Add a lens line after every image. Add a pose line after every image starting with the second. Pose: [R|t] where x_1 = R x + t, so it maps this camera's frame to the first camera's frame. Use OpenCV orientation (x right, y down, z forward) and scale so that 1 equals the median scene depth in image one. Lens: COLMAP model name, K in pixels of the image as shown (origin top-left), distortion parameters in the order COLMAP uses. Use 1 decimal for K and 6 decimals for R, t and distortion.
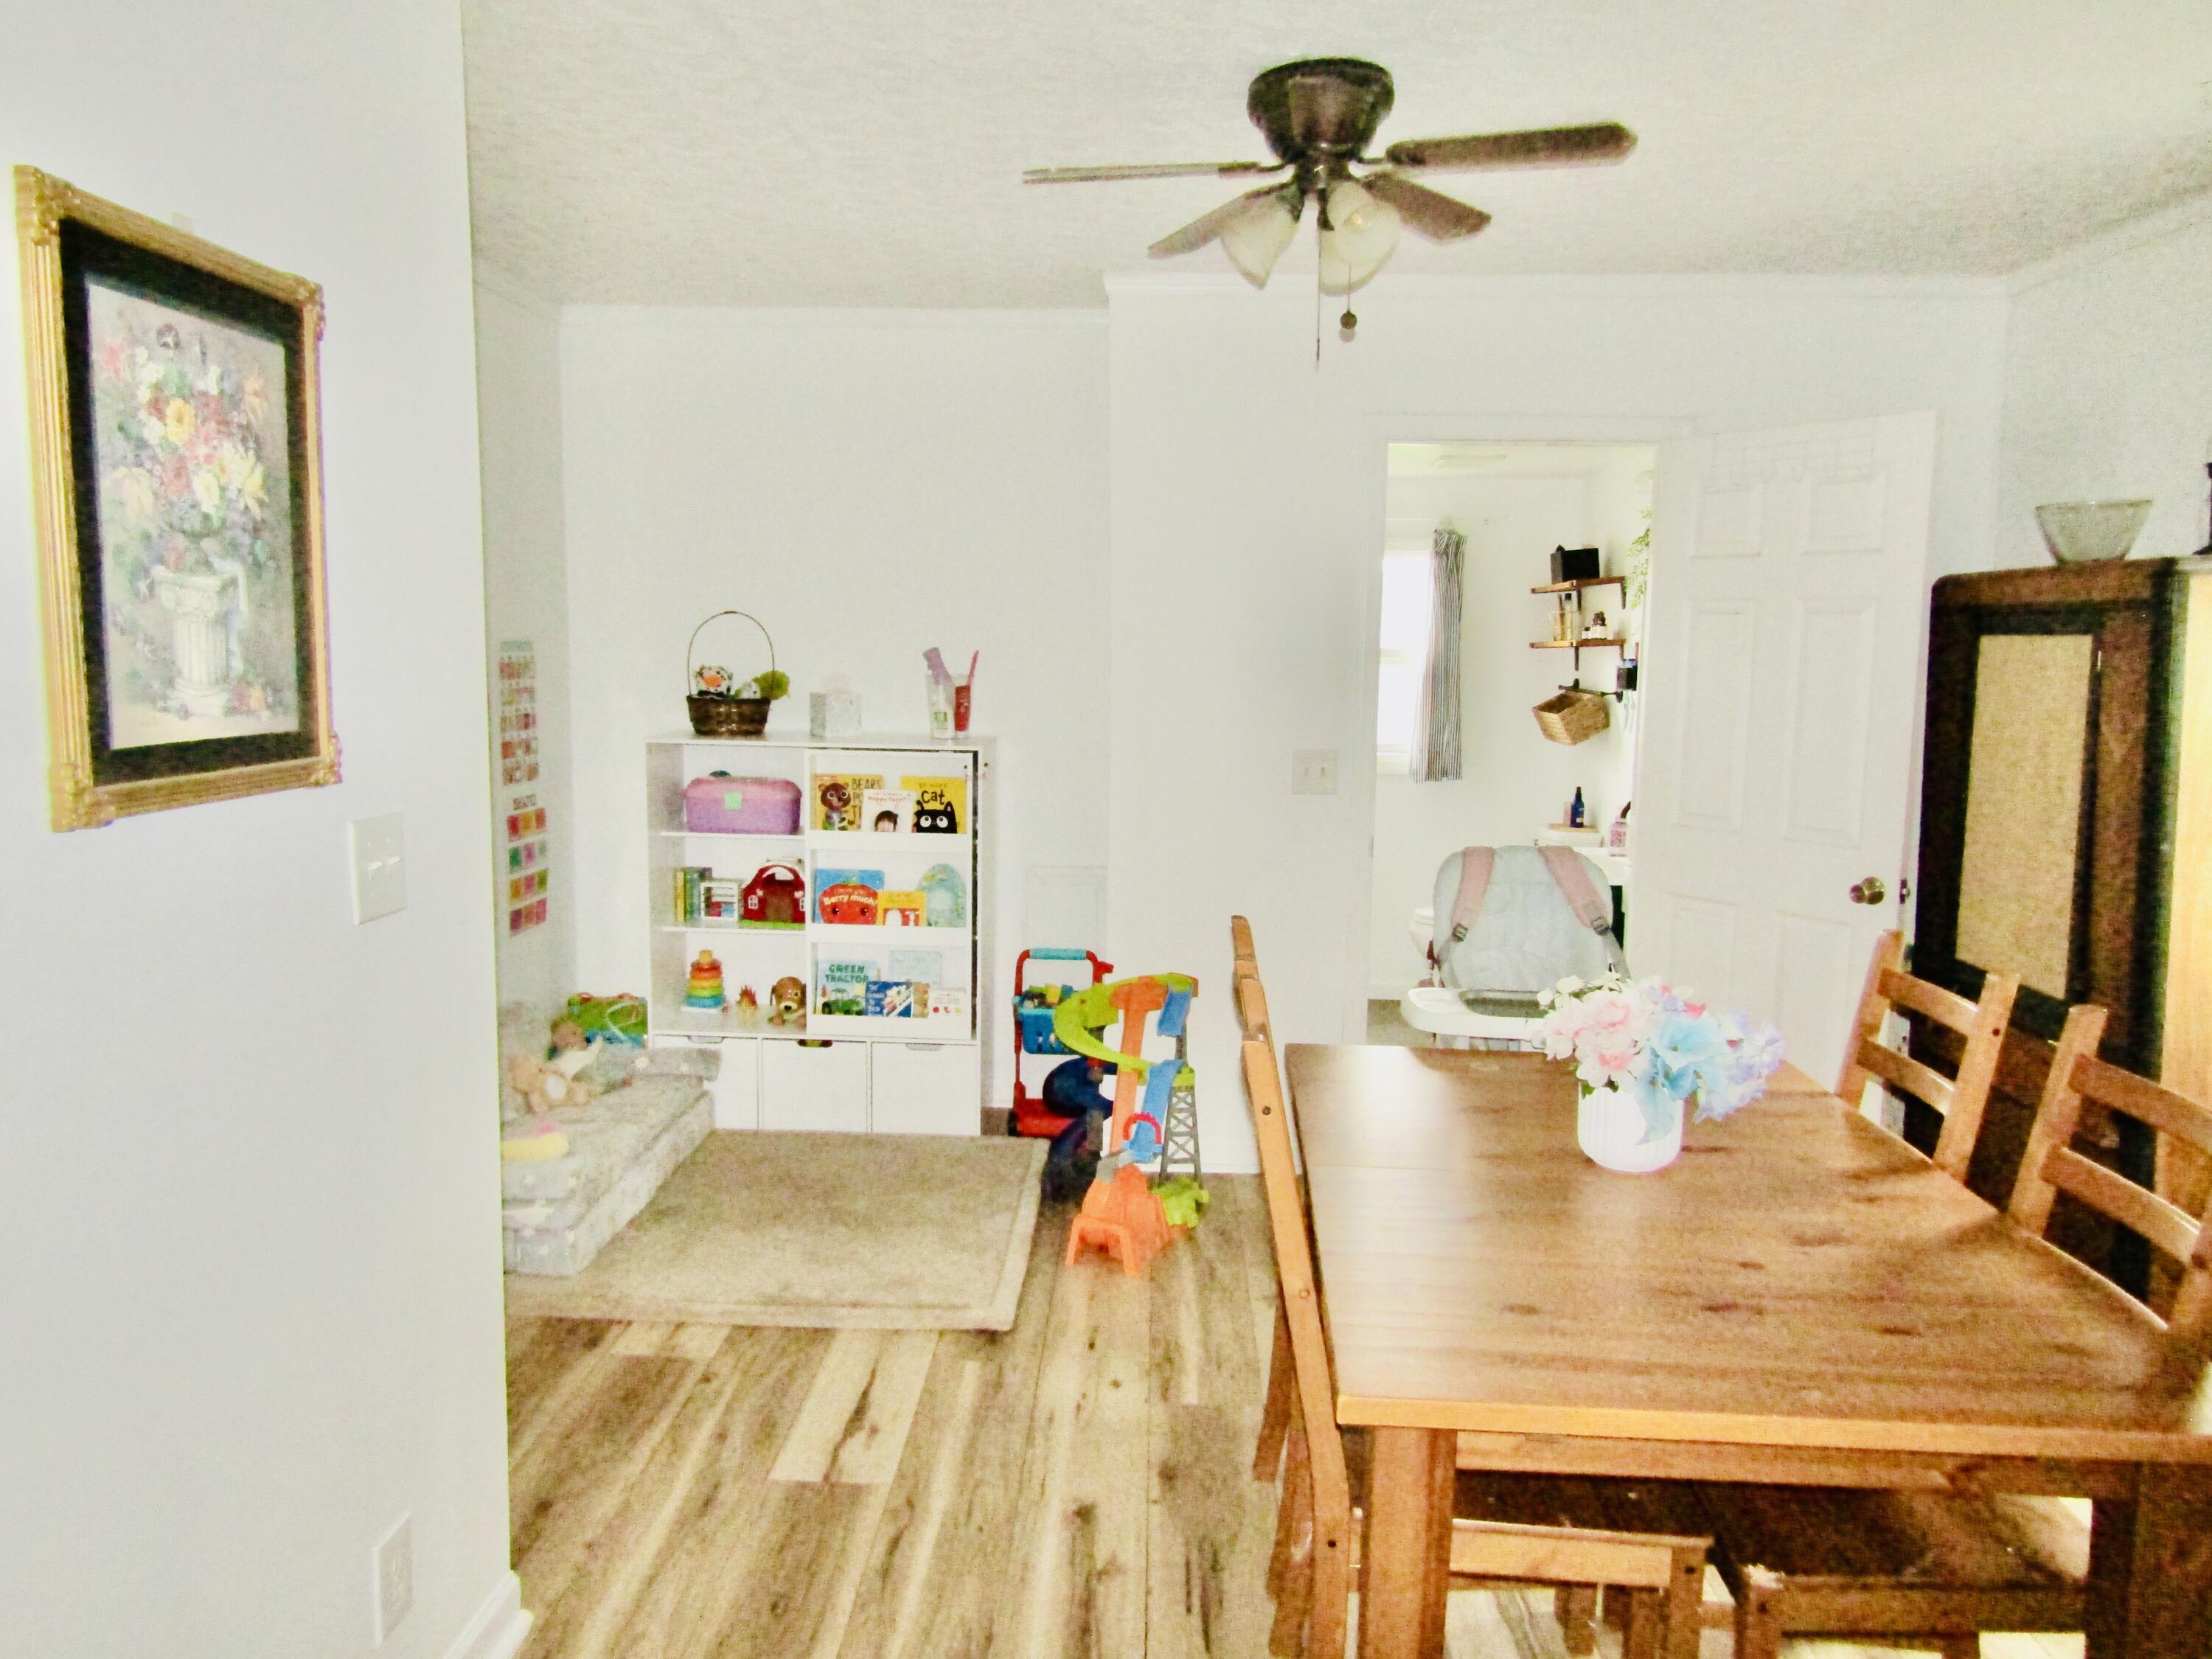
lens RADIAL K [[1554.3, 0, 1104.1], [0, 1554.3, 851.7], [0, 0, 1]] dist [-0.016832, 0.004819]
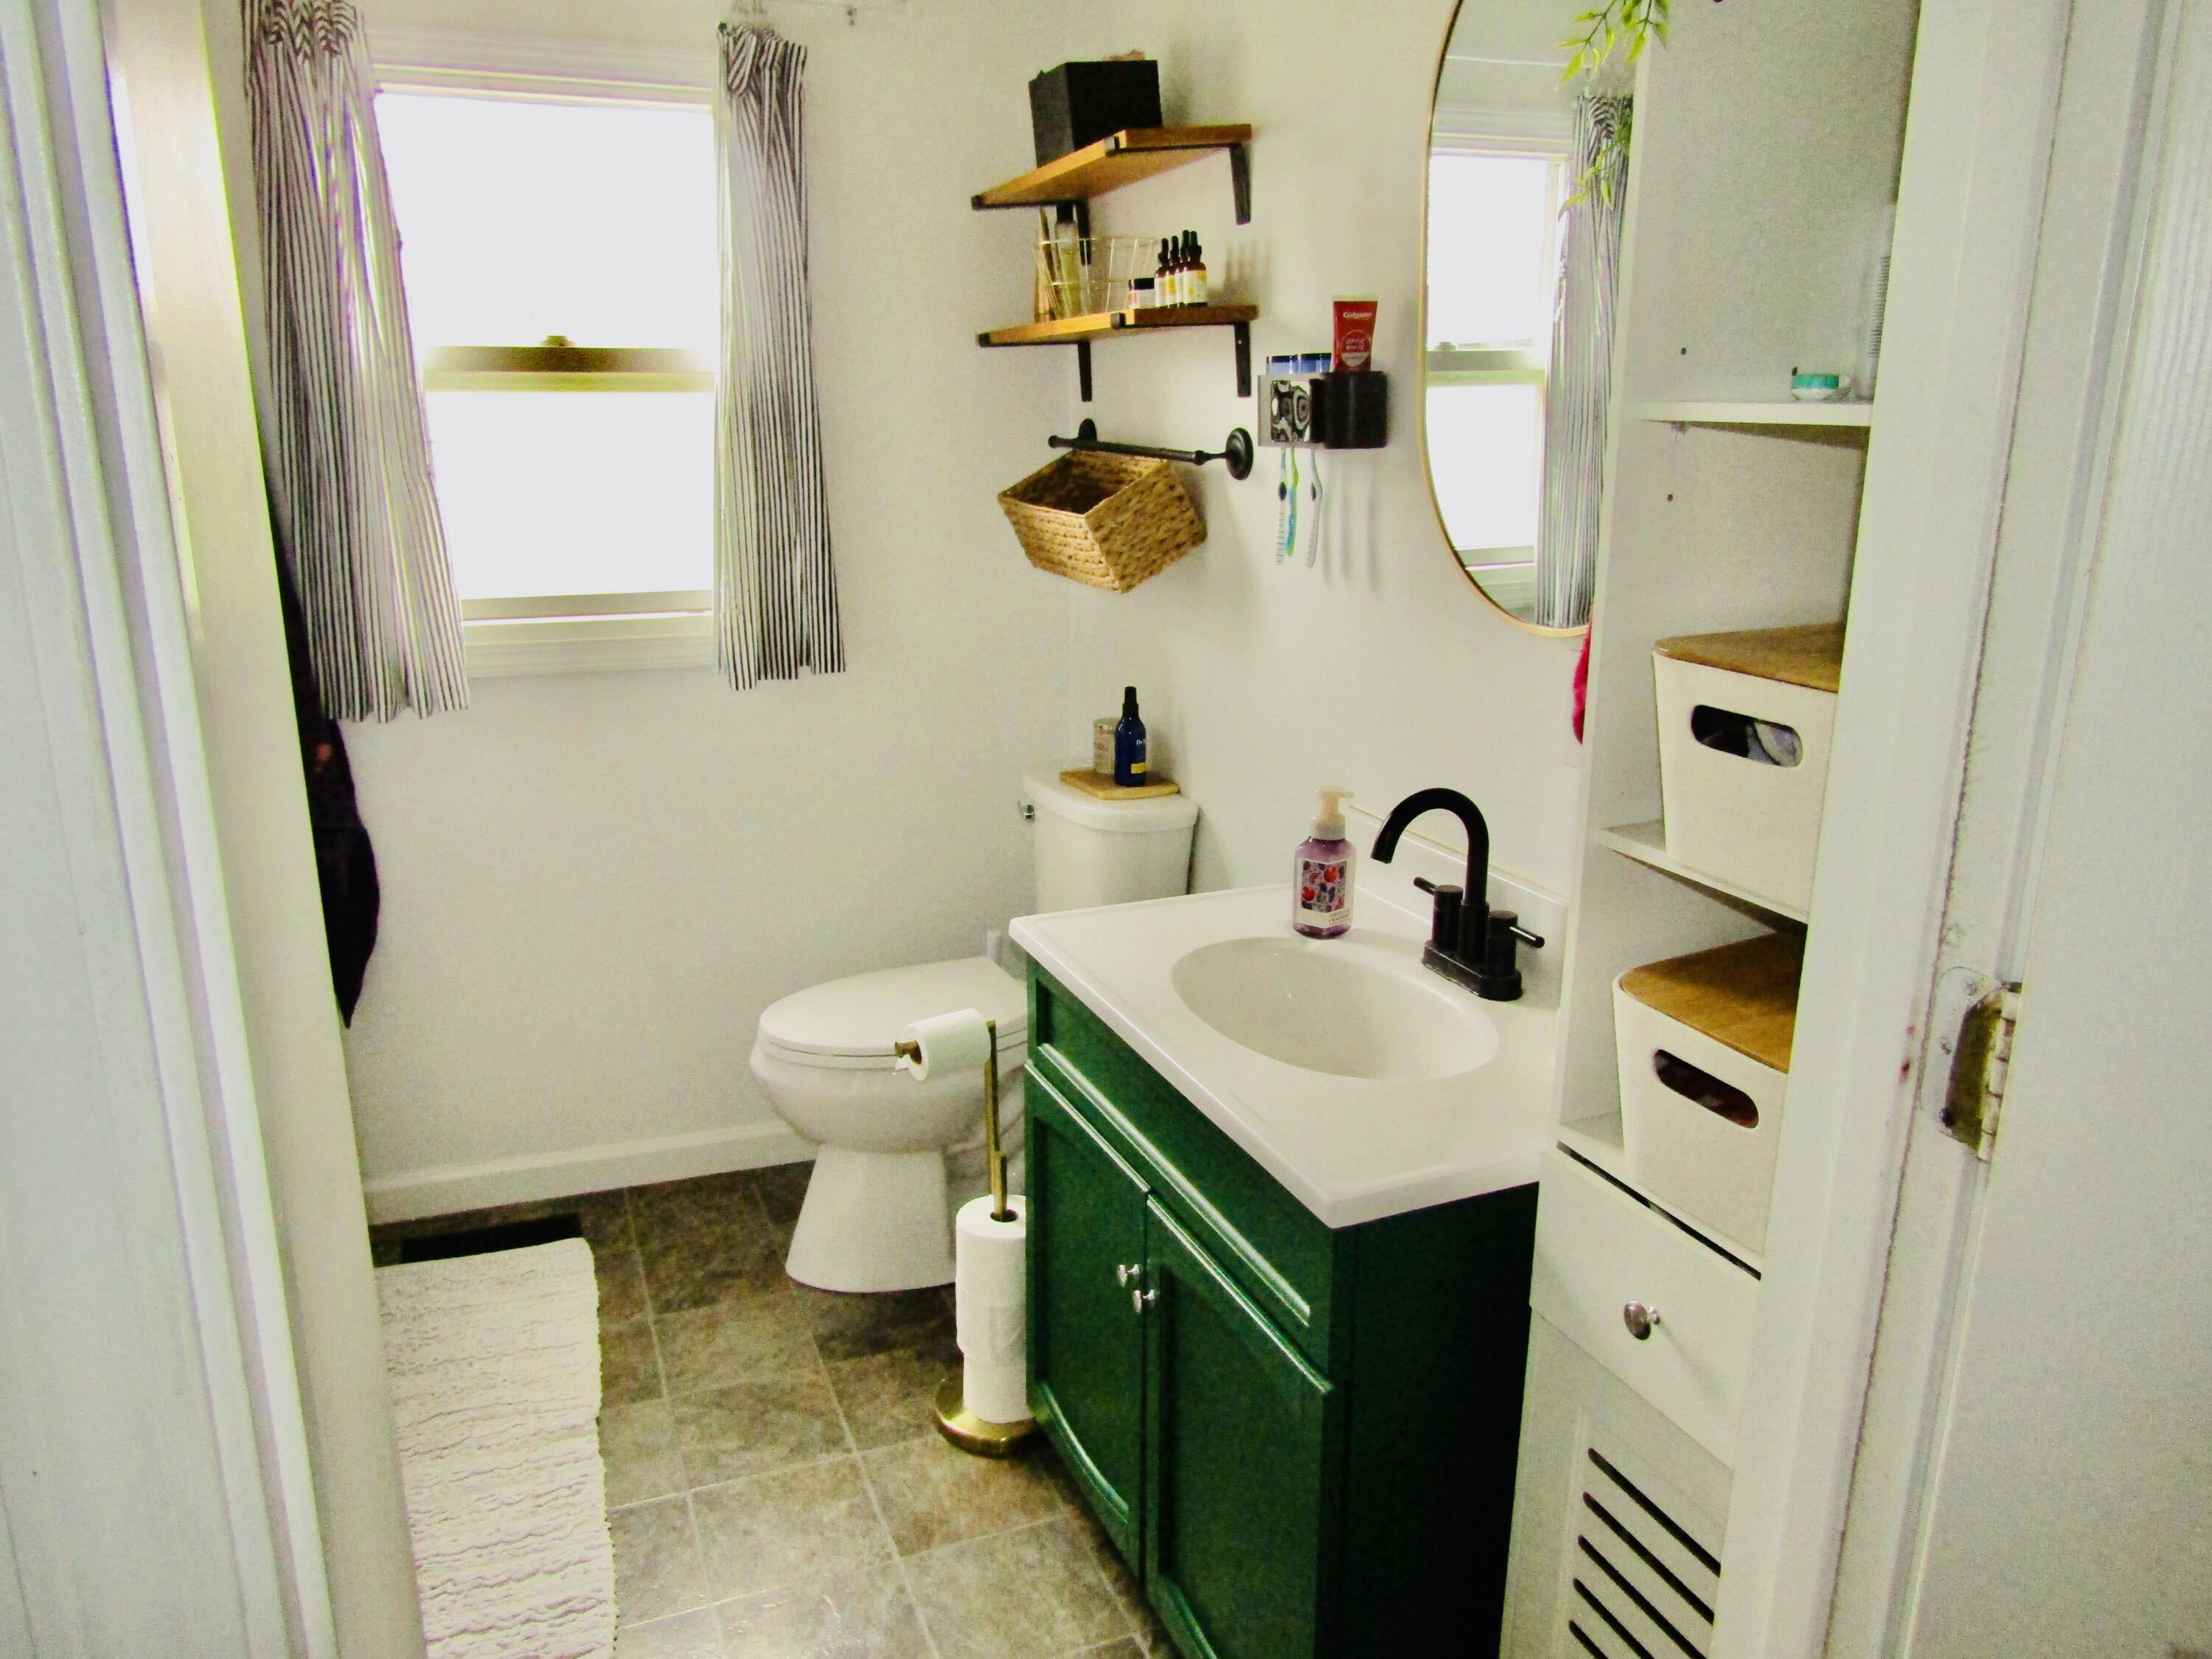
lens RADIAL K [[1554.3, 0, 1088.8], [0, 1554.3, 834.1], [0, 0, 1]] dist [-0.016832, 0.004819]
pose [[0.919973, -0.119021, 0.373476, 0.187897], [0.063690, 0.985513, 0.157184, -0.094980], [-0.386774, -0.120818, 0.914226, 0.852759]]
